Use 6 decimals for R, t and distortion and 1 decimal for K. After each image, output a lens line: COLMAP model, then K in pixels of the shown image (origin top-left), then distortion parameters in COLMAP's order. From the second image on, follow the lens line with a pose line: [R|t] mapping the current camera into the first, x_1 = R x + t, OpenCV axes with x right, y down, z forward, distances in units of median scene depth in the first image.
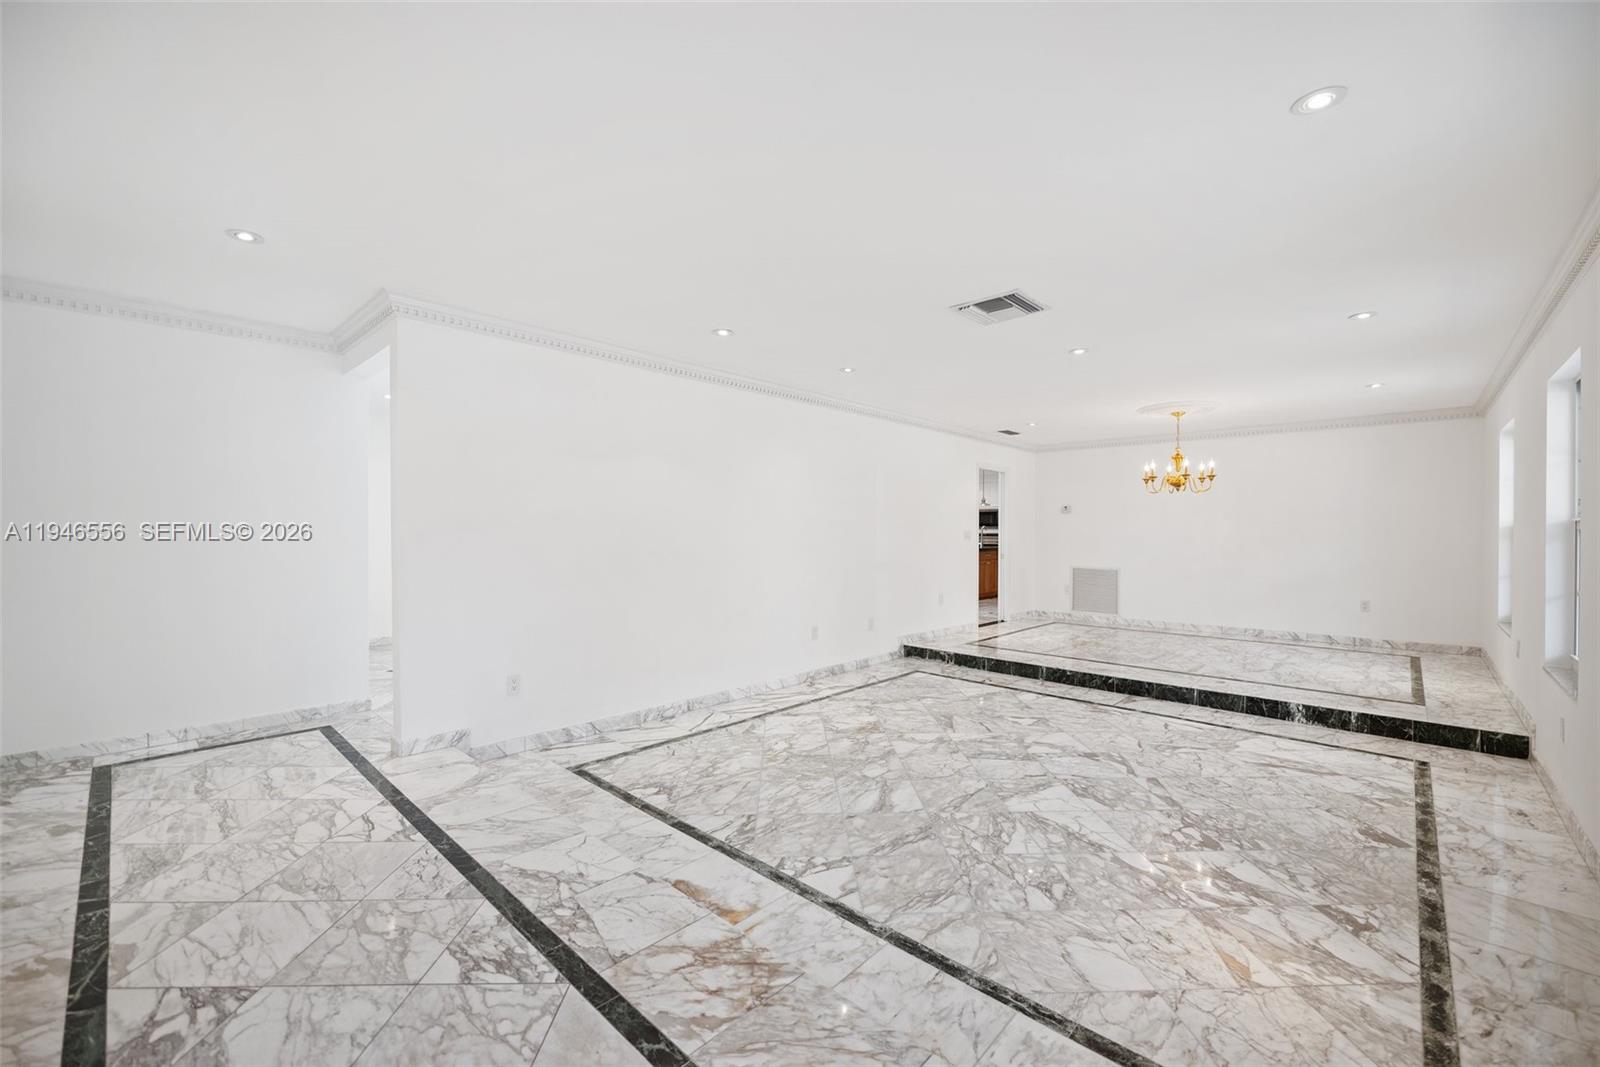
lens RADIAL K [[641.4, 0, 800.2], [0, 641.4, 537.0], [0, 0, 1]] dist [-0.003256, -0.001039]
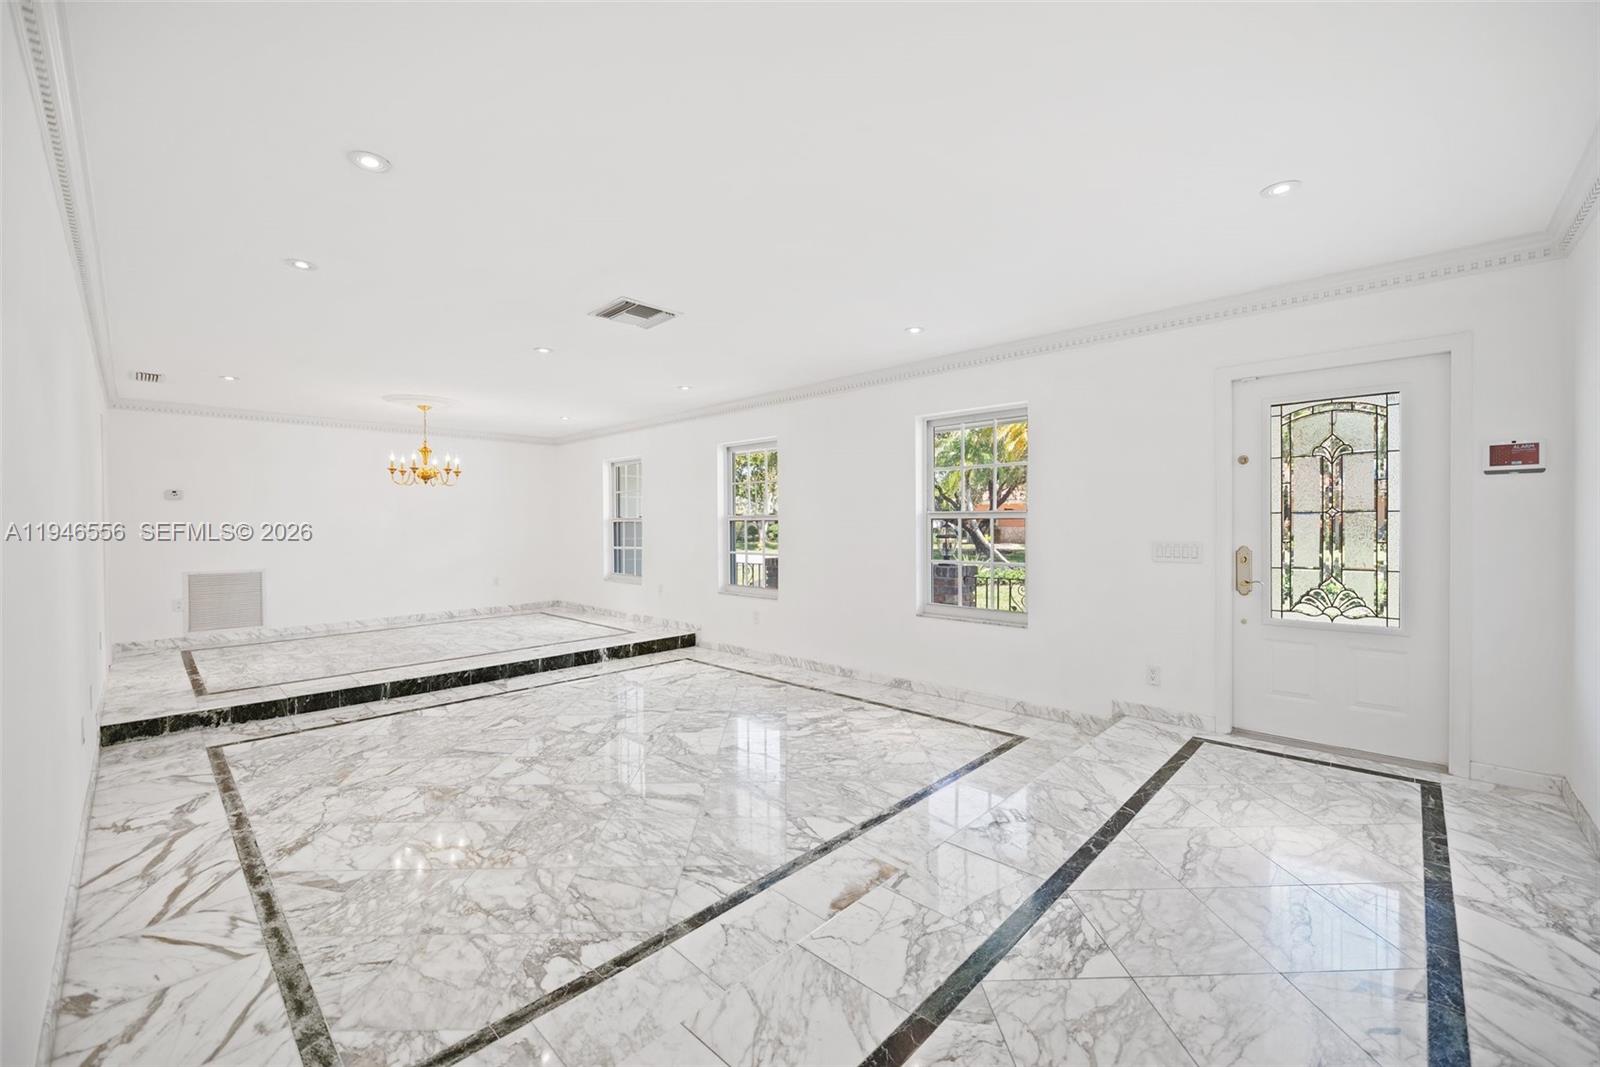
lens RADIAL K [[641.4, 0, 800.4], [0, 641.4, 527.9], [0, 0, 1]] dist [-0.003256, -0.001039]
pose [[0.010654, -0.011135, 0.999881, -0.711475], [0.014986, 0.999827, 0.010975, -0.008683], [-0.999831, 0.014867, 0.010819, 0.666984]]
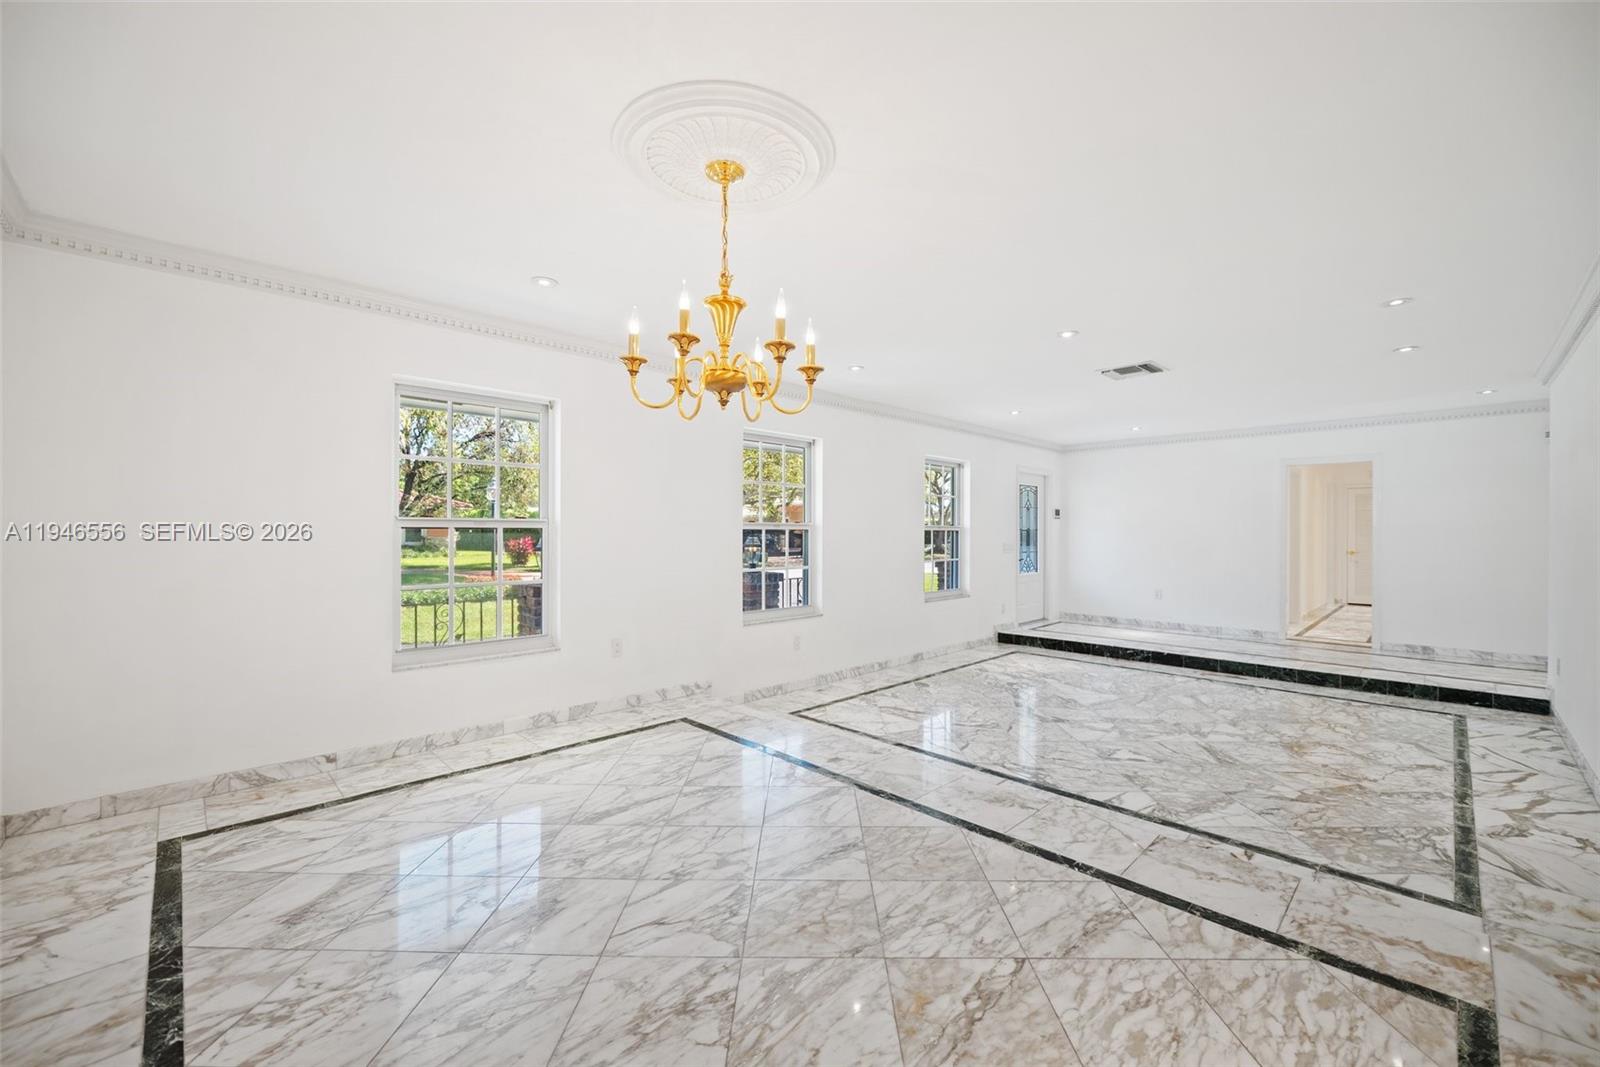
lens RADIAL K [[641.4, 0, 799.3], [0, 641.4, 528.8], [0, 0, 1]] dist [-0.003256, -0.001039]
pose [[-0.999234, -0.006568, 0.038580, 0.906181], [-0.006528, 0.999978, 0.001172, -0.014960], [-0.038586, 0.000920, -0.999255, 2.246185]]
